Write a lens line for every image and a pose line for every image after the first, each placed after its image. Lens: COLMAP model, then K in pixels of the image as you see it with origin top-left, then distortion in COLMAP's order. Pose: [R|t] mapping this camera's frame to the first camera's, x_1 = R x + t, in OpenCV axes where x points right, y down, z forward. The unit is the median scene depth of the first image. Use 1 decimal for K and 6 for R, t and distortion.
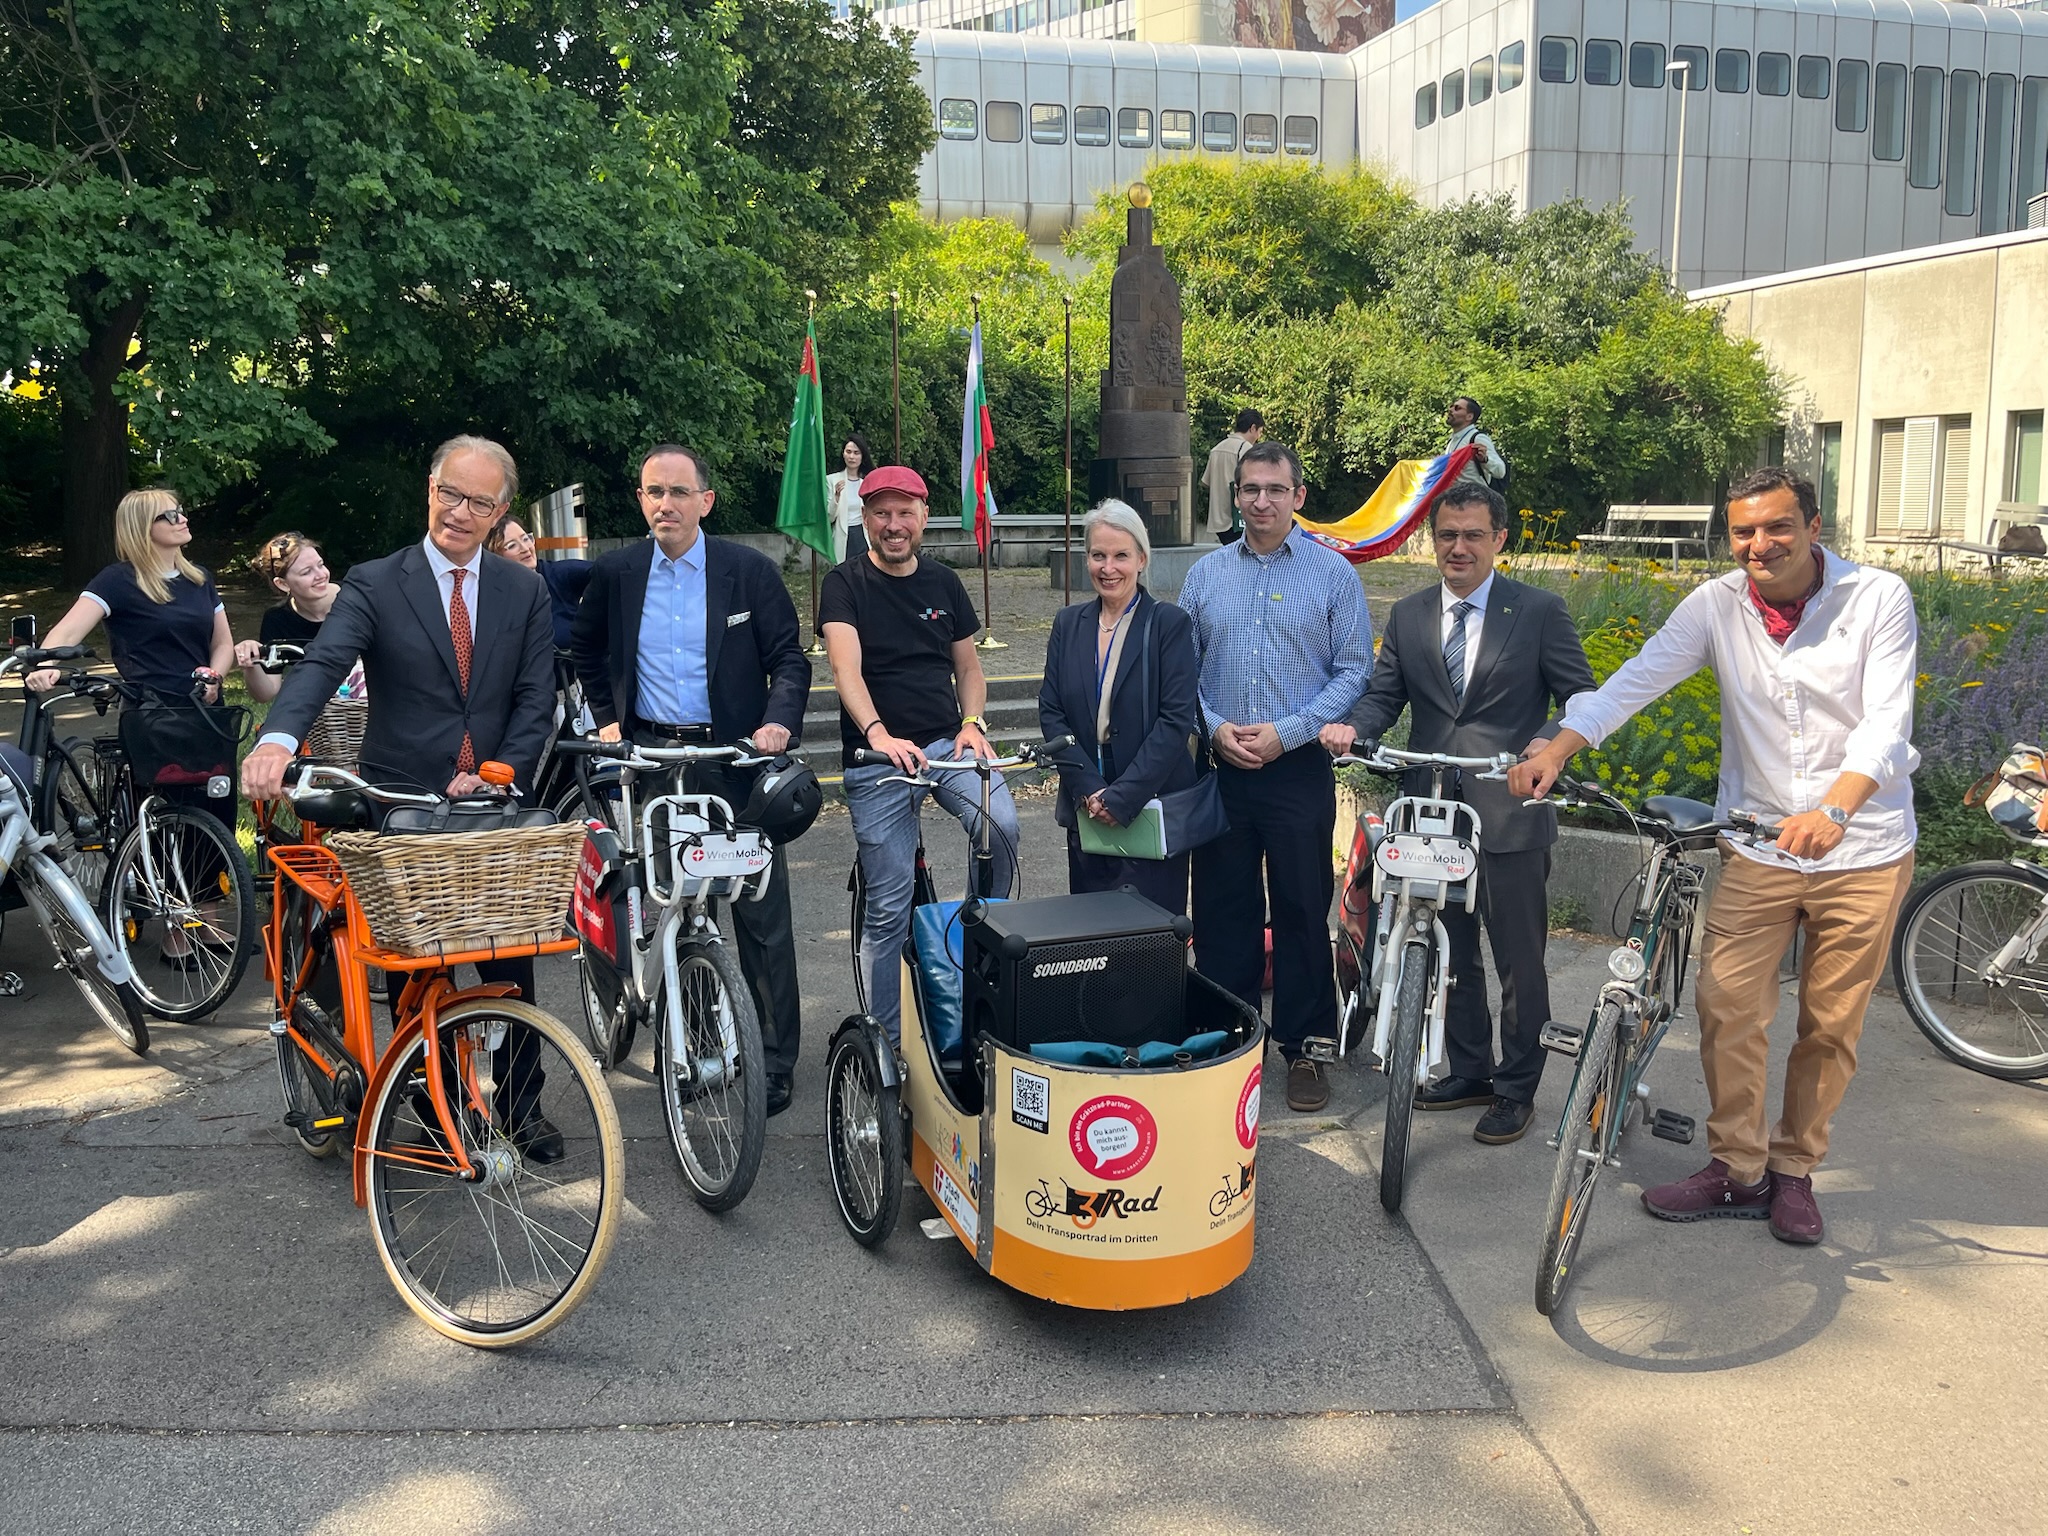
lens RADIAL K [[1812.4, 0, 1024.0], [0, 1812.4, 768.0], [0, 0, 1]] dist [-0.039347, -0.001156]
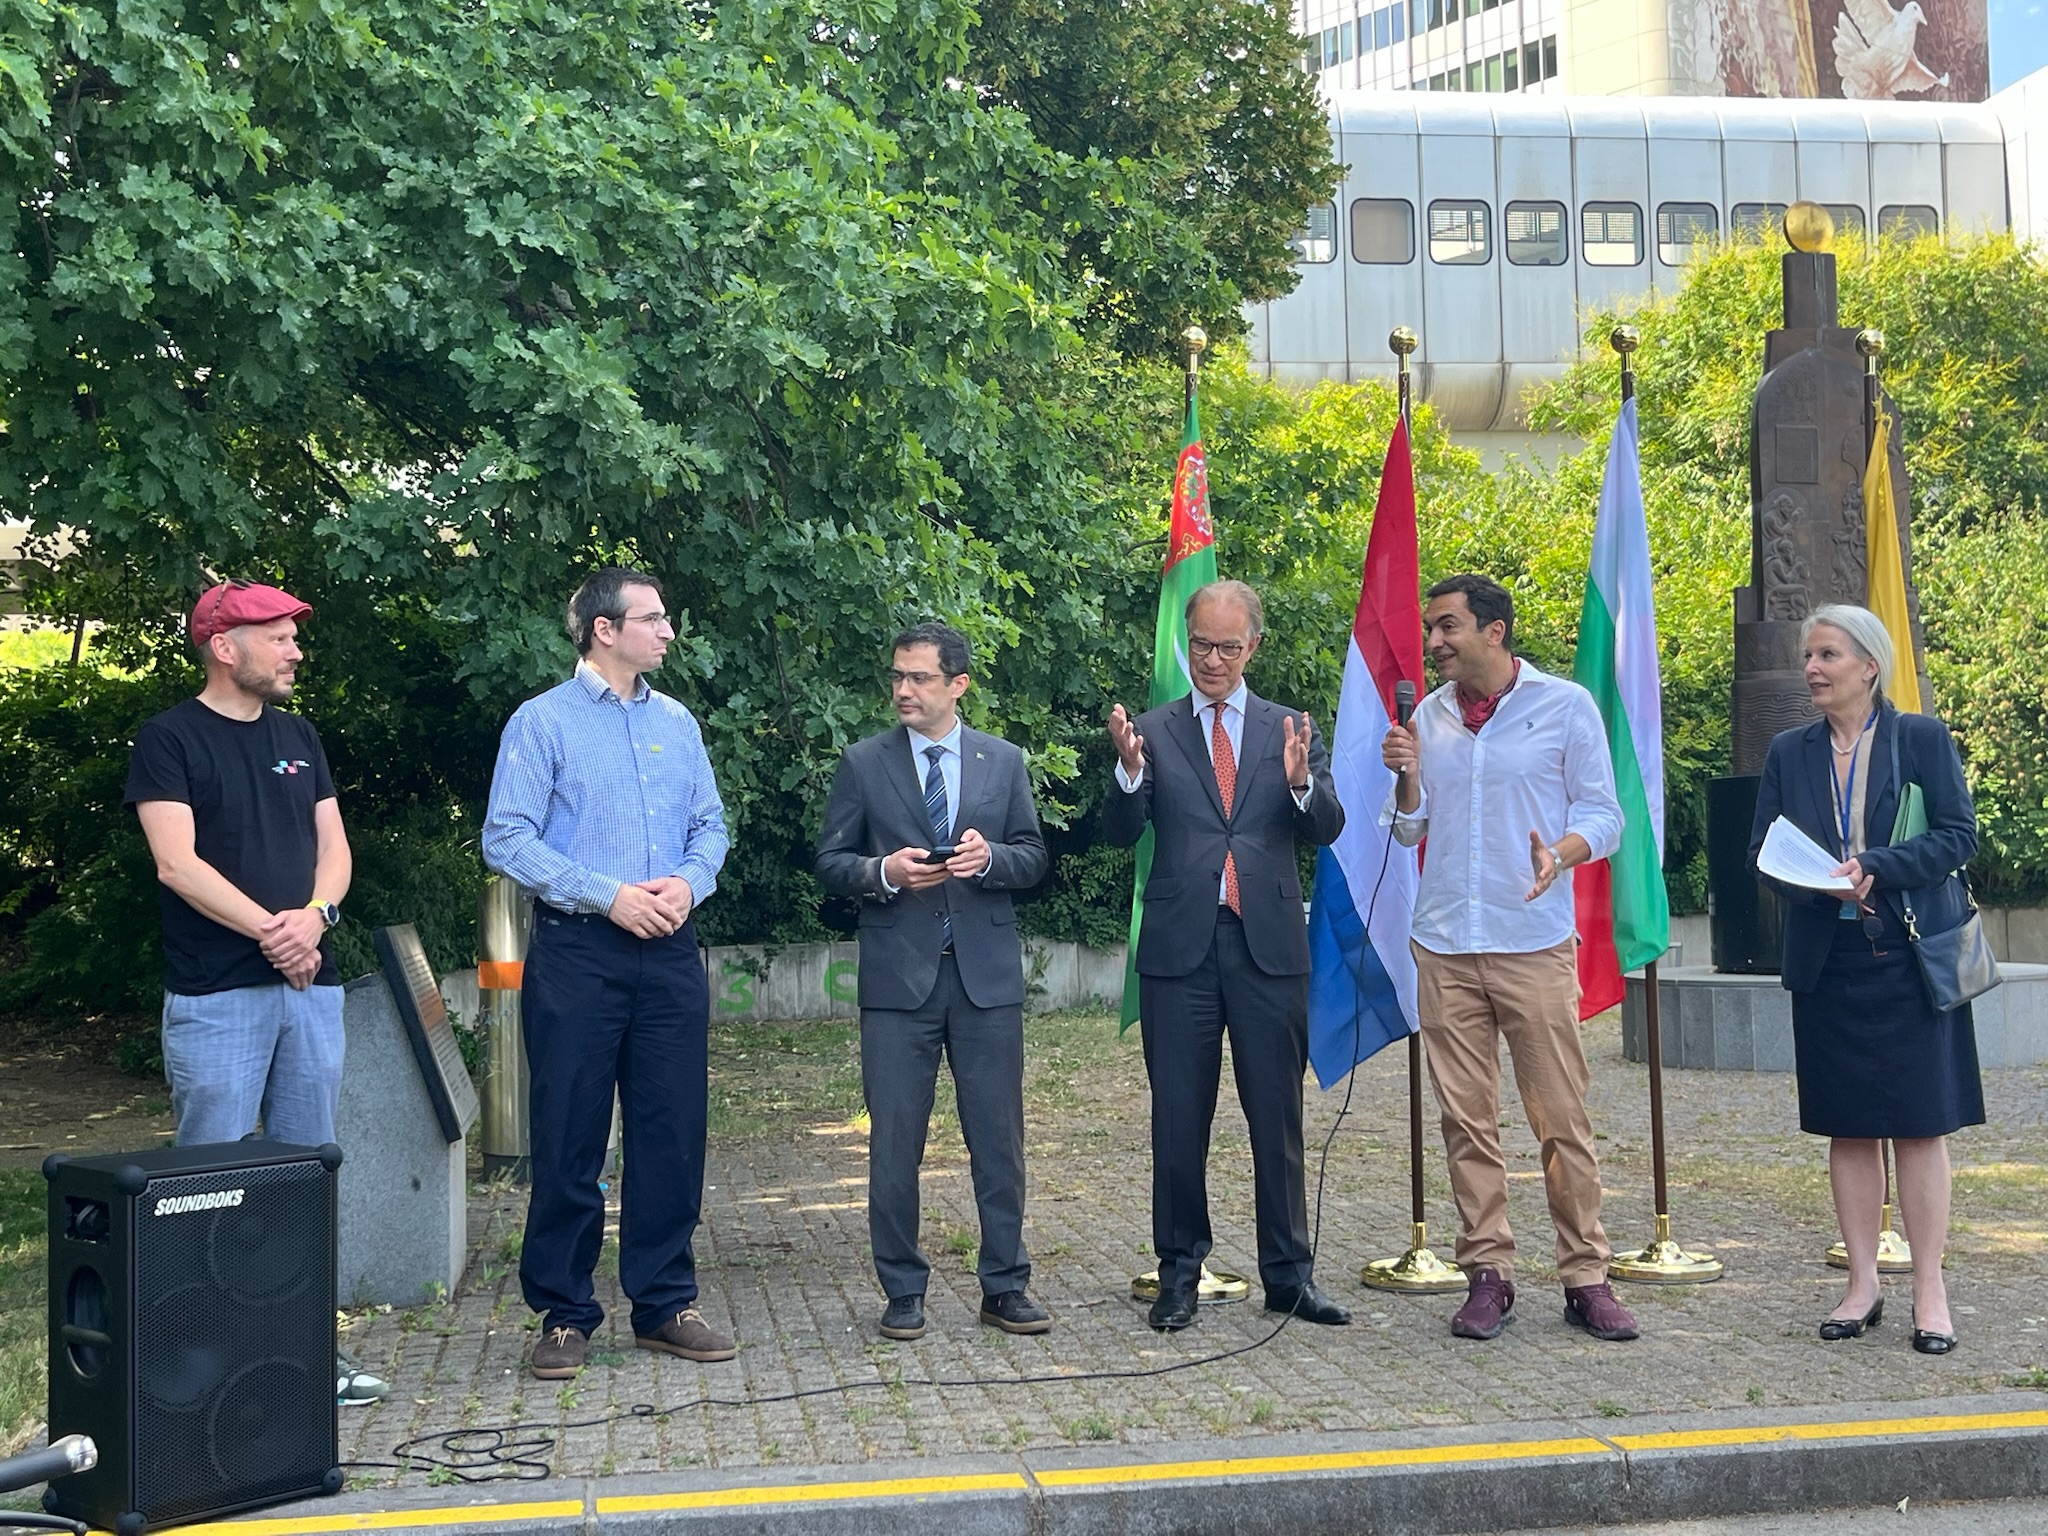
lens RADIAL K [[2444.8, 0, 1024.0], [0, 2444.8, 768.0], [0, 0, 1]] dist [0.001220, -0.002067]
pose [[0.993916, 0.007612, -0.109882, -0.088671], [-0.026693, 0.984517, -0.173246, -0.083997], [0.106862, 0.175125, 0.978730, 0.494801]]
